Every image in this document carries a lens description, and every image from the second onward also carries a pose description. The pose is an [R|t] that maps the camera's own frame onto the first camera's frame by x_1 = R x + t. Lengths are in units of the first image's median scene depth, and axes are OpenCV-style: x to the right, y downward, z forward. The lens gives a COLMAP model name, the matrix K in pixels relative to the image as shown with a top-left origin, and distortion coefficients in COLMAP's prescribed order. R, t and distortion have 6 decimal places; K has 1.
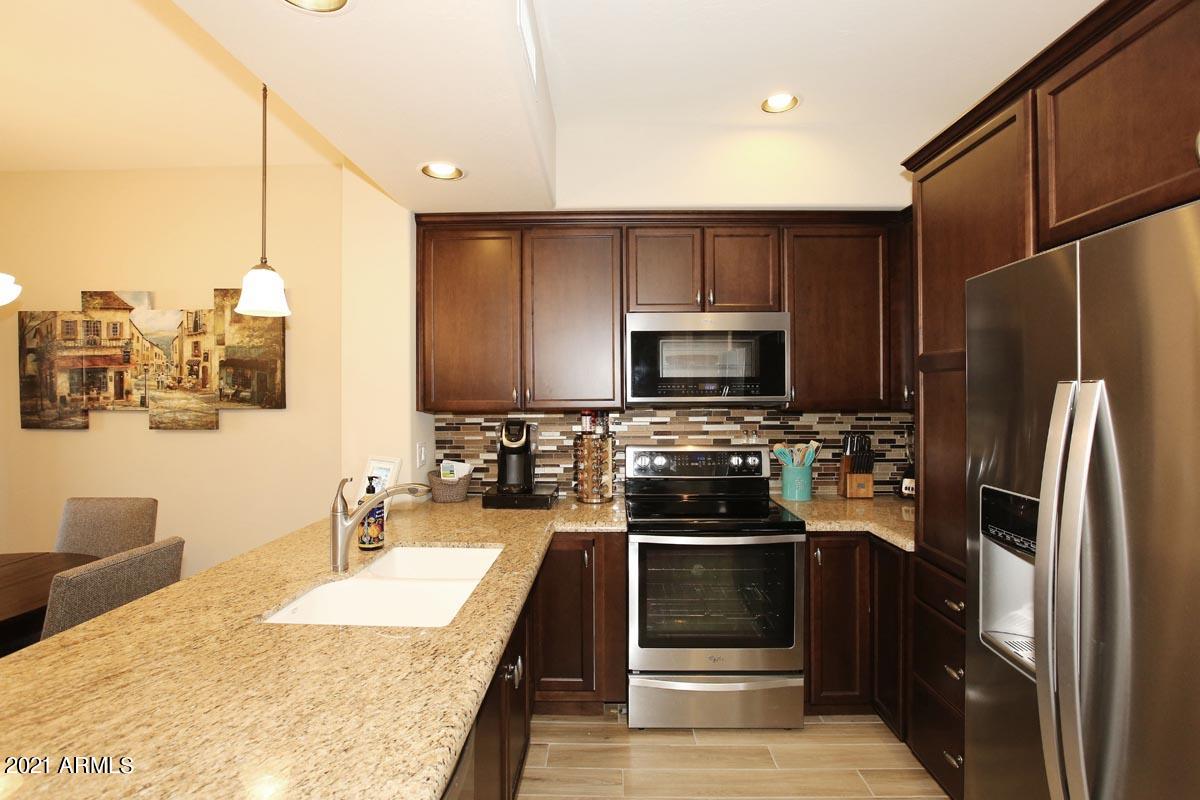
lens RADIAL K [[566.3, 0, 603.2], [0, 566.3, 395.5], [0, 0, 1]] dist [-0.044149, 0.014302]
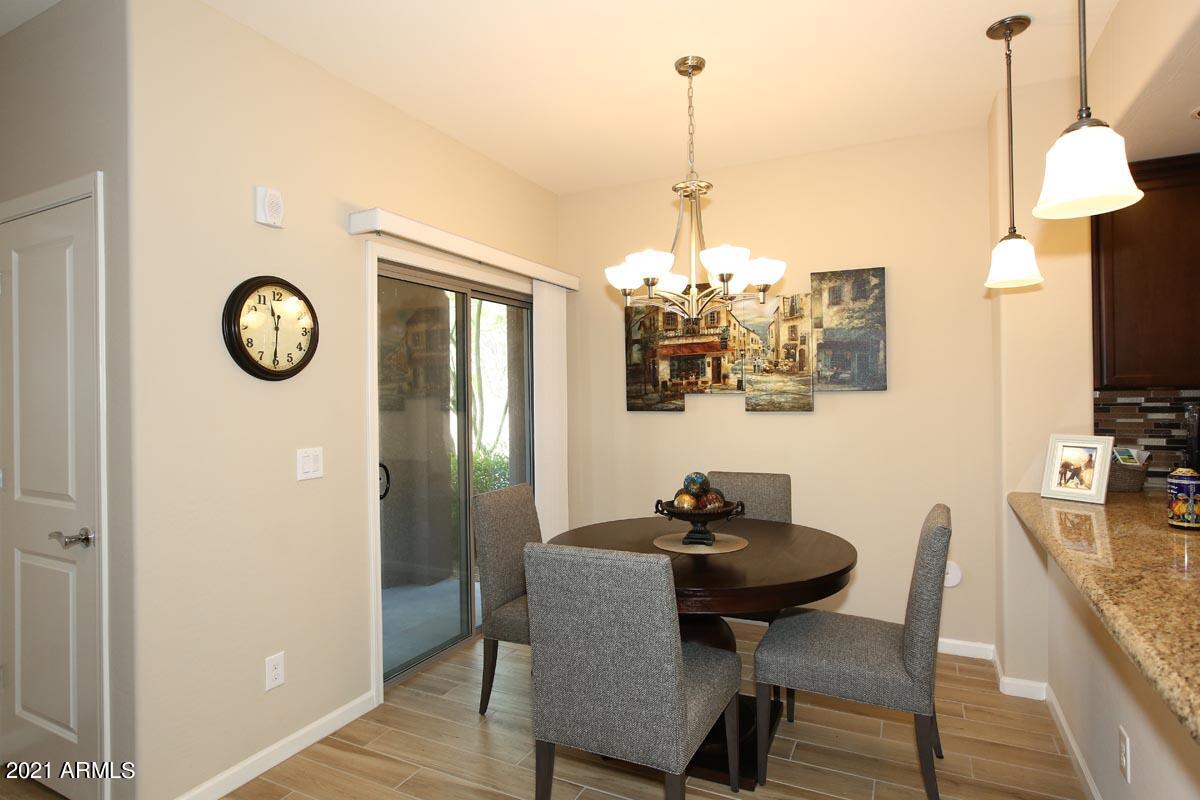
lens RADIAL K [[644.4, 0, 617.9], [0, 644.4, 392.0], [0, 0, 1]] dist [0.003350, 0.001479]
pose [[0.913342, -0.011616, -0.407027, -0.543911], [0.010151, 0.999932, -0.005758, 0.029406], [0.407066, 0.001127, 0.913398, -0.224185]]
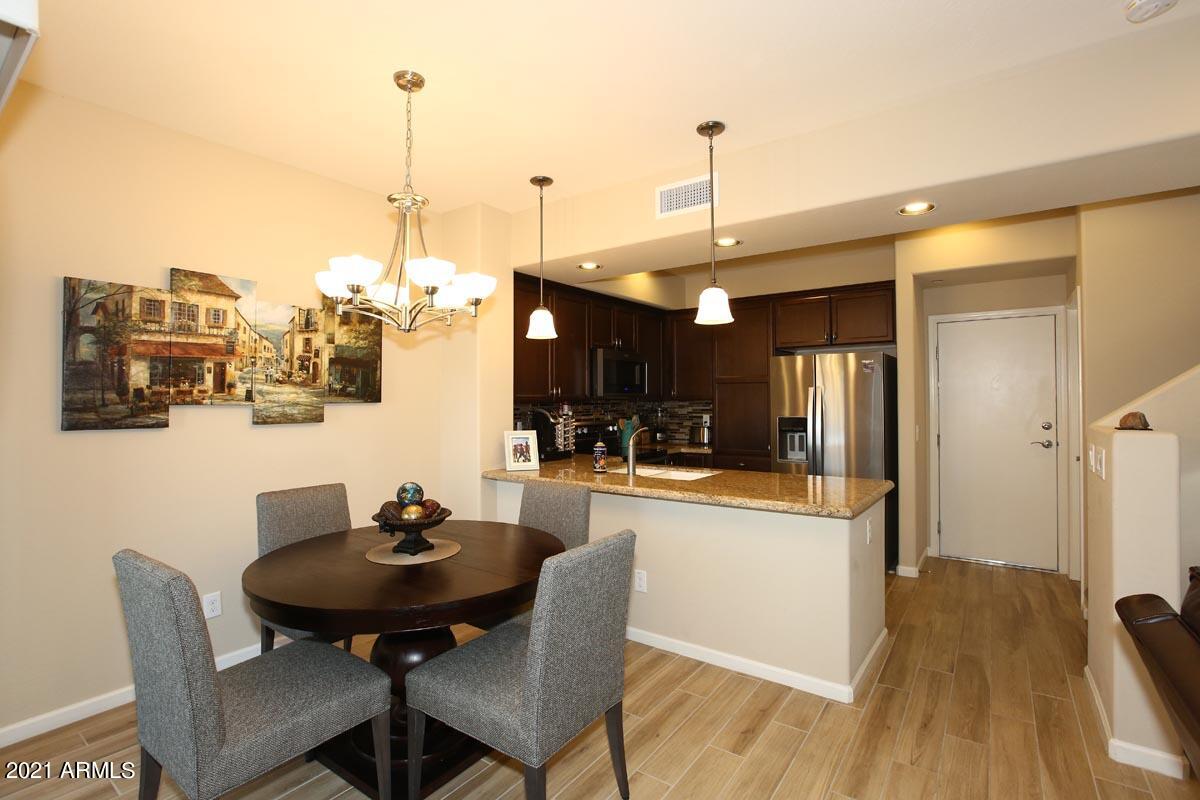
lens RADIAL K [[557.1, 0, 597.3], [0, 557.1, 392.6], [0, 0, 1]] dist [-0.053158, 0.019560]
pose [[0.578540, 0.009596, 0.815598, -1.256961], [0.006178, 0.999851, -0.016146, 0.024977], [-0.815631, 0.014380, 0.578394, -0.038585]]
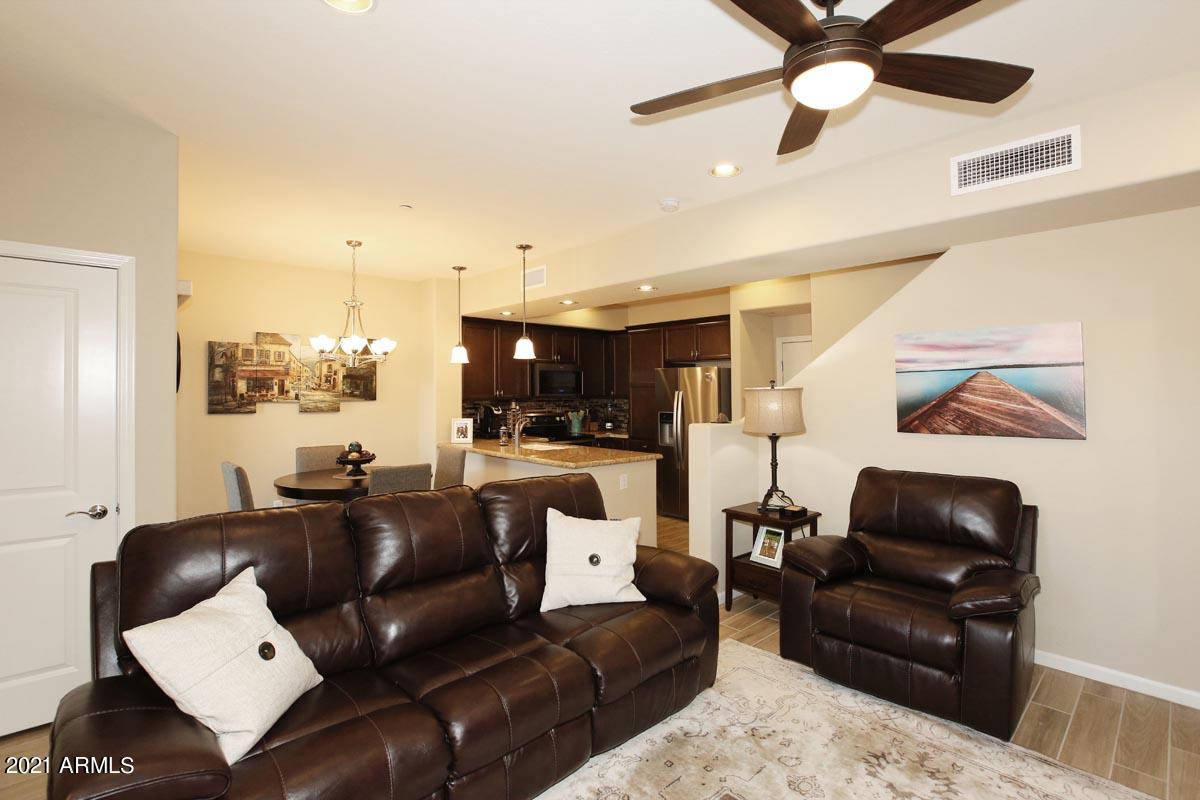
lens RADIAL K [[557.1, 0, 597.3], [0, 557.1, 392.6], [0, 0, 1]] dist [-0.053158, 0.019560]
pose [[0.721501, 0.002069, 0.692410, -1.359803], [0.000018, 0.999995, -0.003007, 0.002423], [-0.692413, 0.002182, 0.721498, -0.943955]]
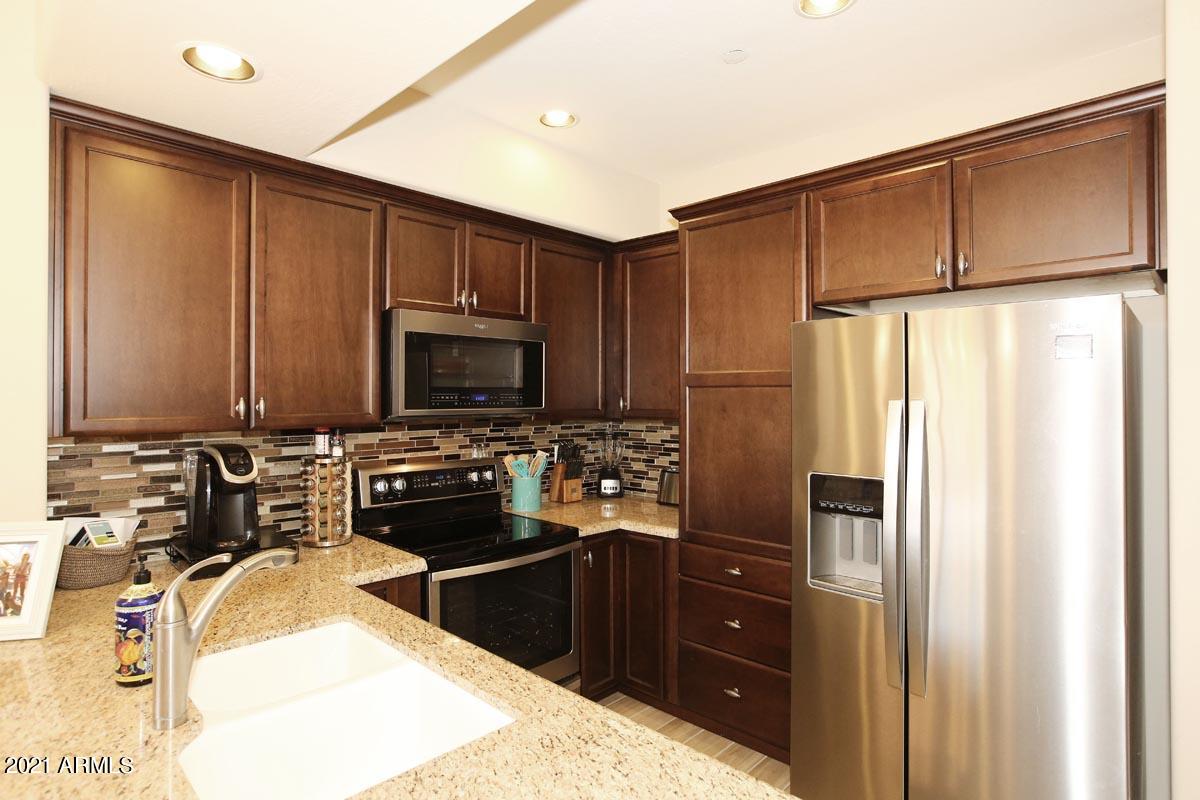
lens RADIAL K [[618.7, 0, 590.5], [0, 618.7, 397.3], [0, 0, 1]] dist [-0.053187, 0.025584]
pose [[0.681810, 0.005922, 0.731505, -0.364493], [0.000354, 0.999964, -0.008426, -0.006508], [-0.731529, 0.006004, 0.681784, 0.159014]]
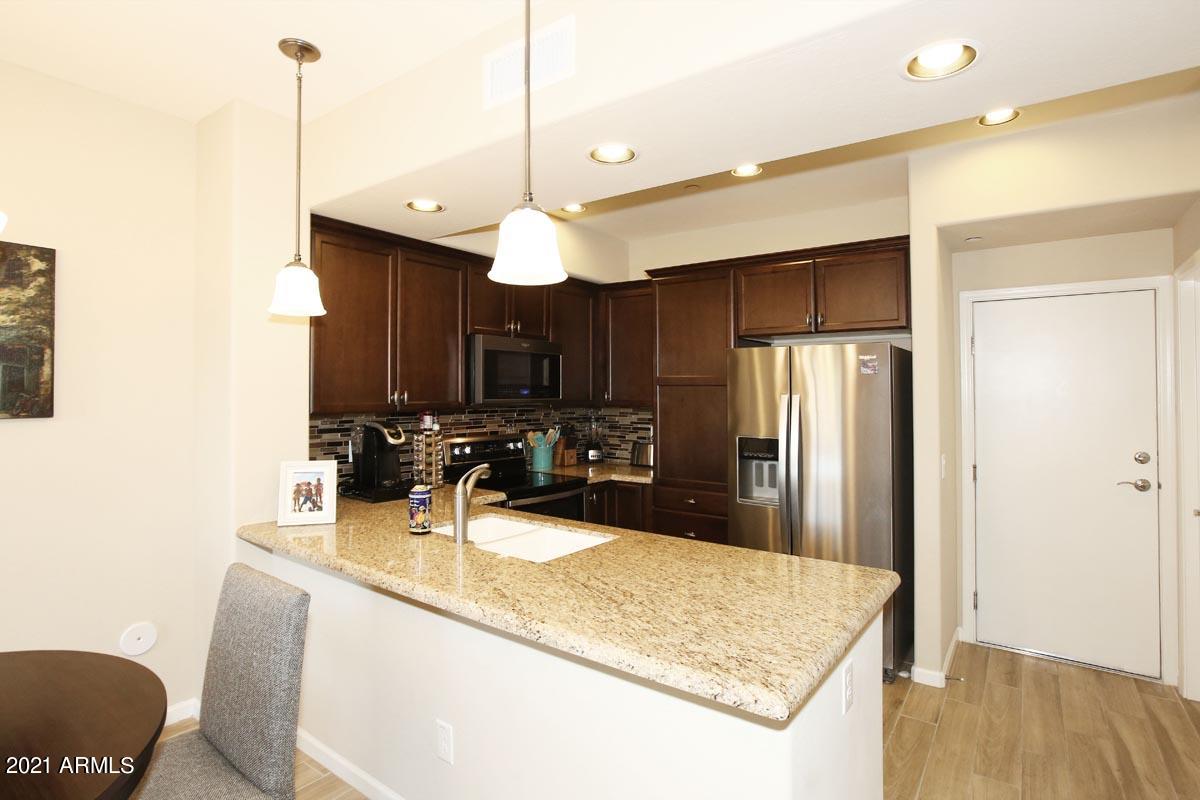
lens RADIAL K [[595.3, 0, 585.8], [0, 595.3, 385.5], [0, 0, 1]] dist [-0.024196, 0.001418]
pose [[0.593538, 0.015706, 0.804653, -0.778197], [-0.004021, 0.999855, -0.016550, -0.006636], [-0.804796, 0.006588, 0.593515, 0.005050]]
